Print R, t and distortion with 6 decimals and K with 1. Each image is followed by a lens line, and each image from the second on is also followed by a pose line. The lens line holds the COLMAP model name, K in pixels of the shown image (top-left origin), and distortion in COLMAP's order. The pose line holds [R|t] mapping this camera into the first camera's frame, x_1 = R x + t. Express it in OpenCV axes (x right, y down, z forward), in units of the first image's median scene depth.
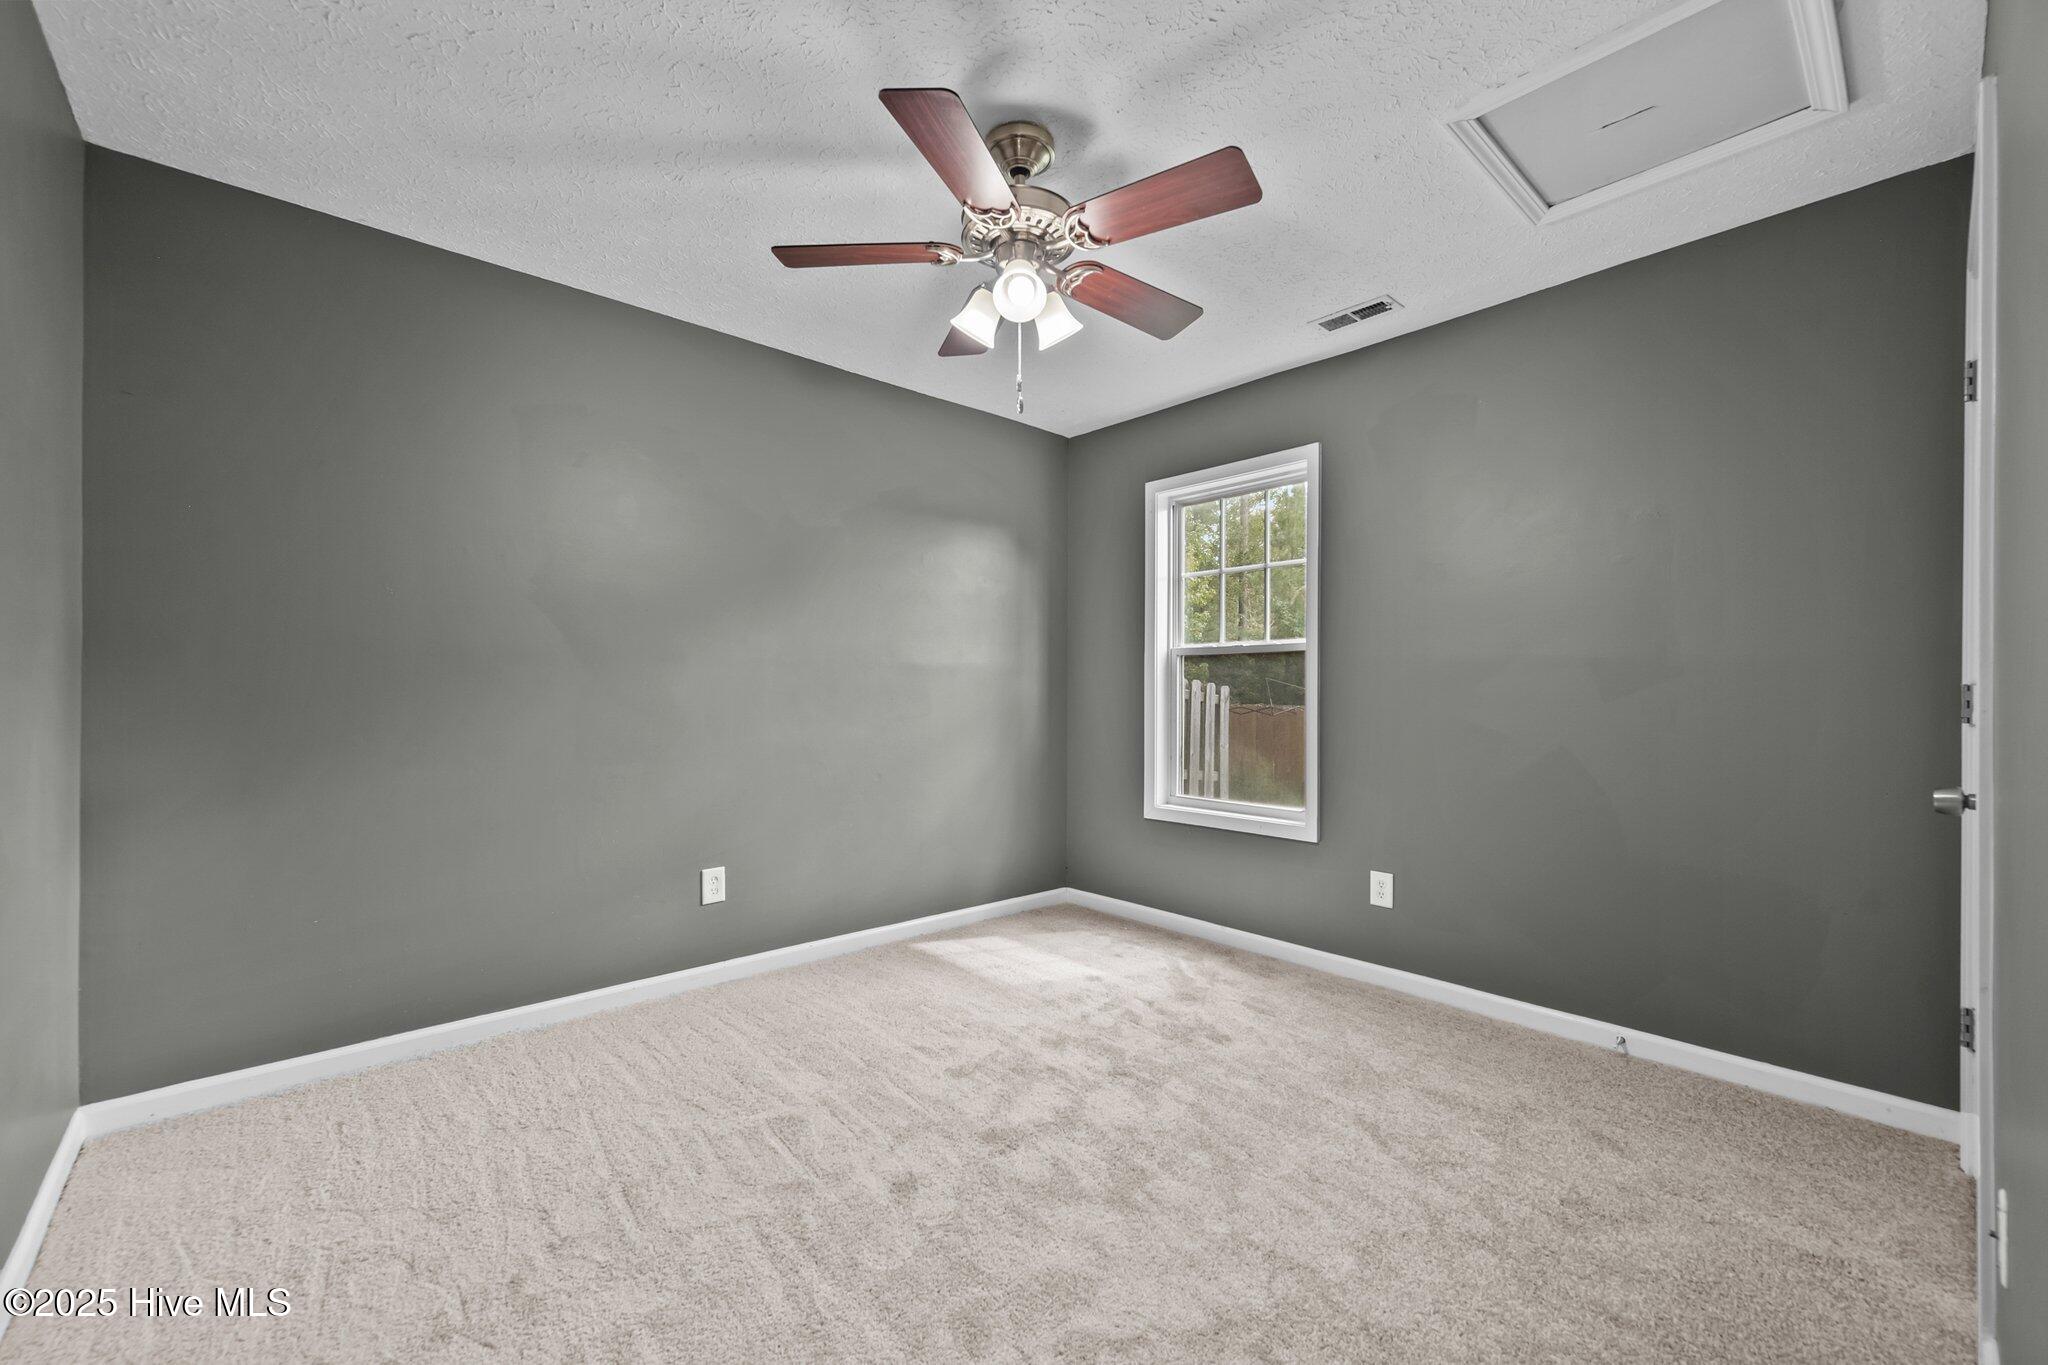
lens RADIAL K [[812.3, 0, 1030.8], [0, 812.3, 685.5], [0, 0, 1]] dist [0.002335, 0.000112]
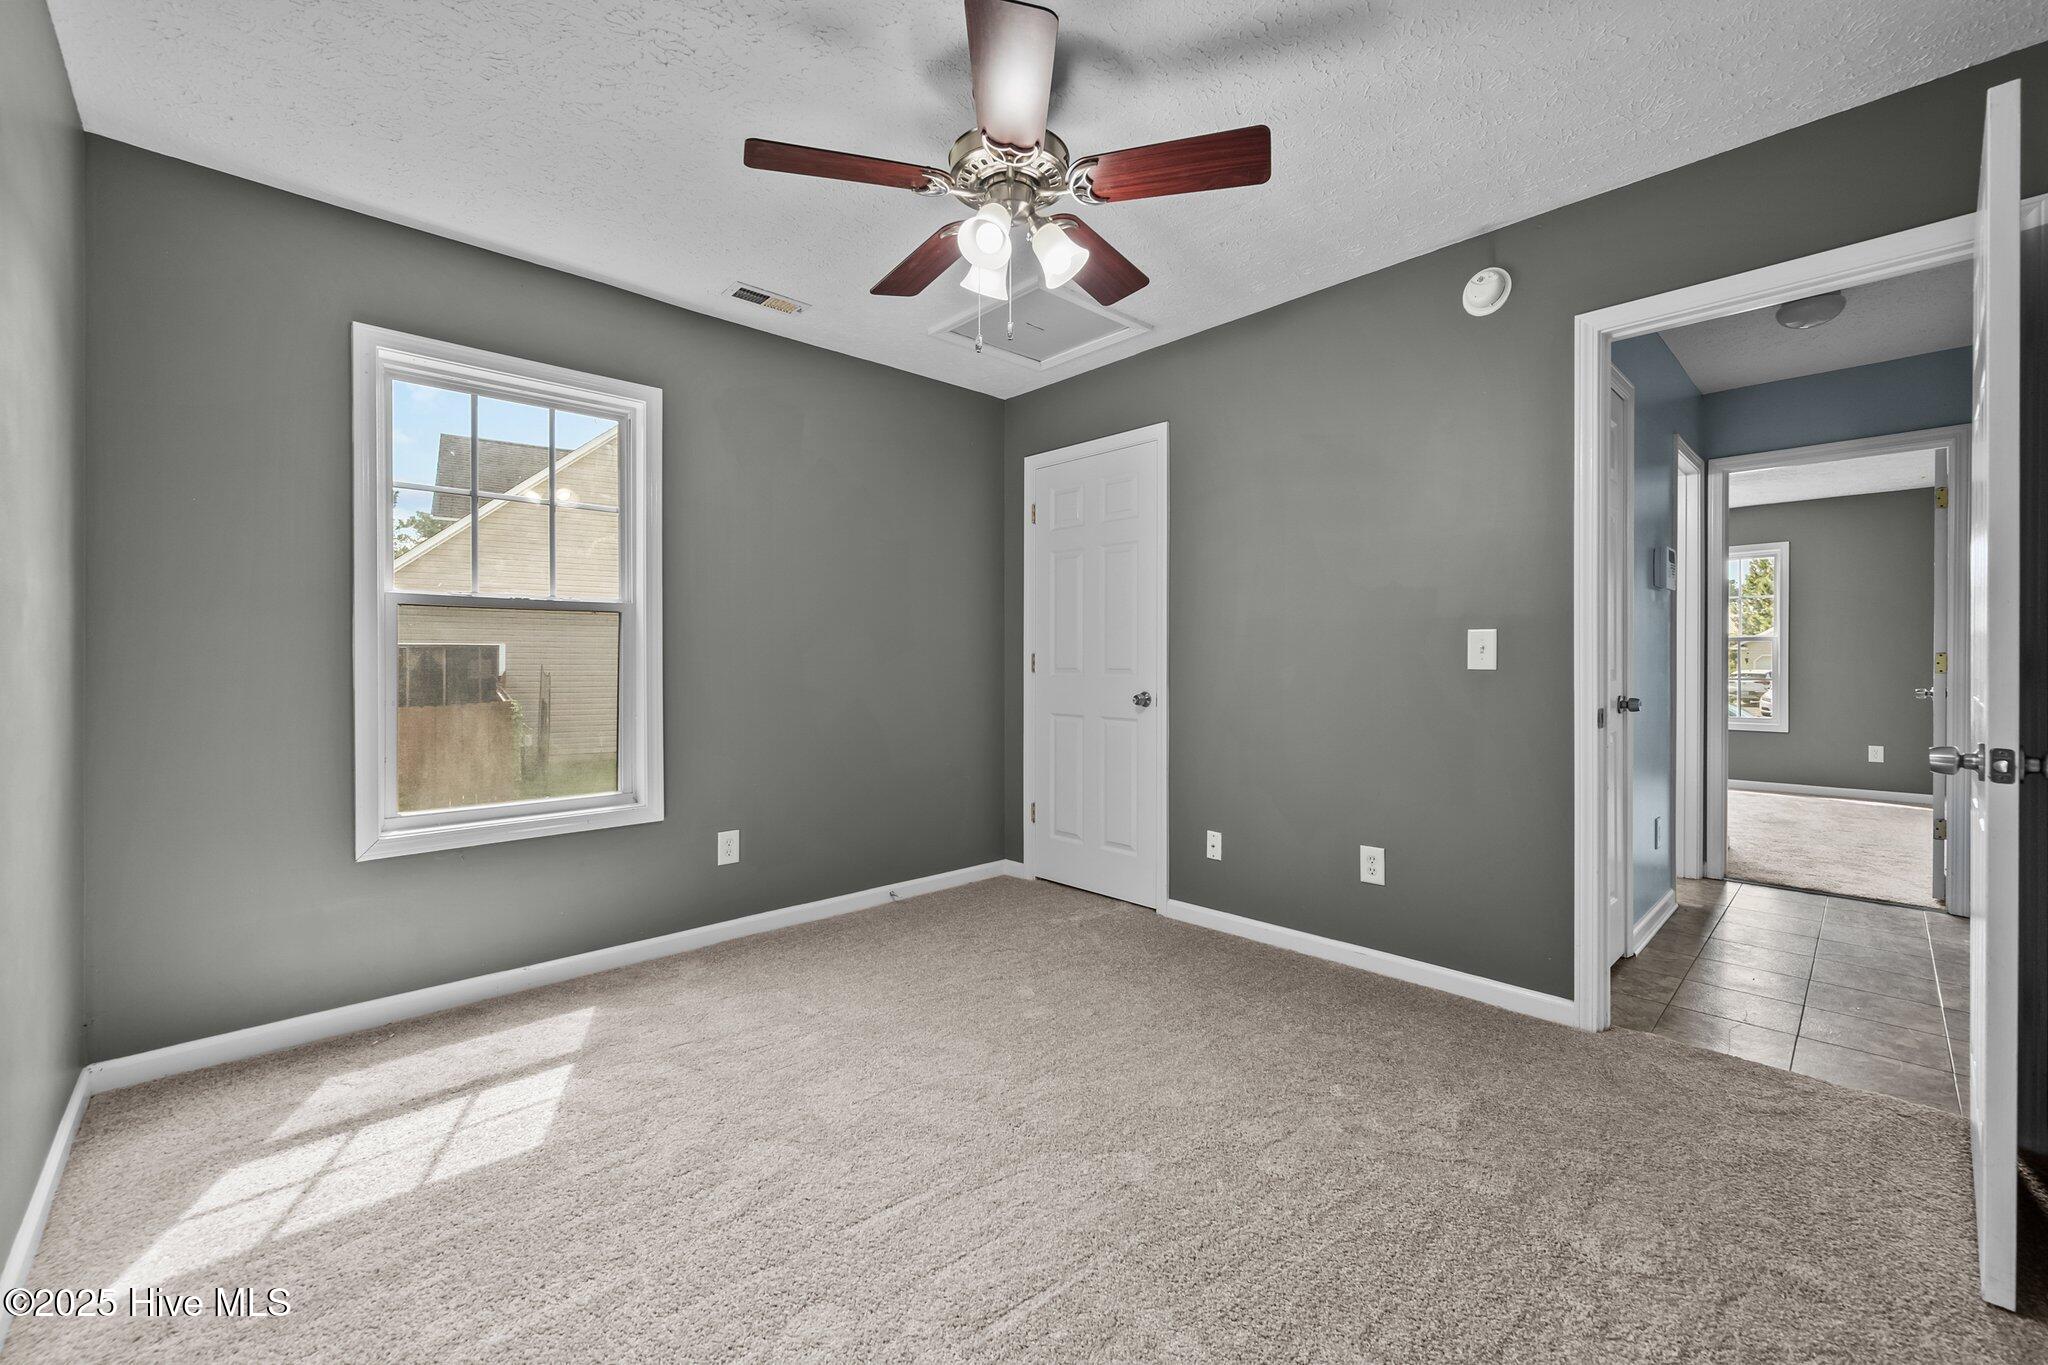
lens RADIAL K [[831.8, 0, 1026.1], [0, 831.8, 664.0], [0, 0, 1]] dist [-0.000273, -0.000057]
pose [[-0.019609, -0.004506, 0.999798, -0.662860], [-0.000896, 0.999990, 0.004489, 0.010790], [-0.999807, -0.000808, -0.019613, 0.662359]]
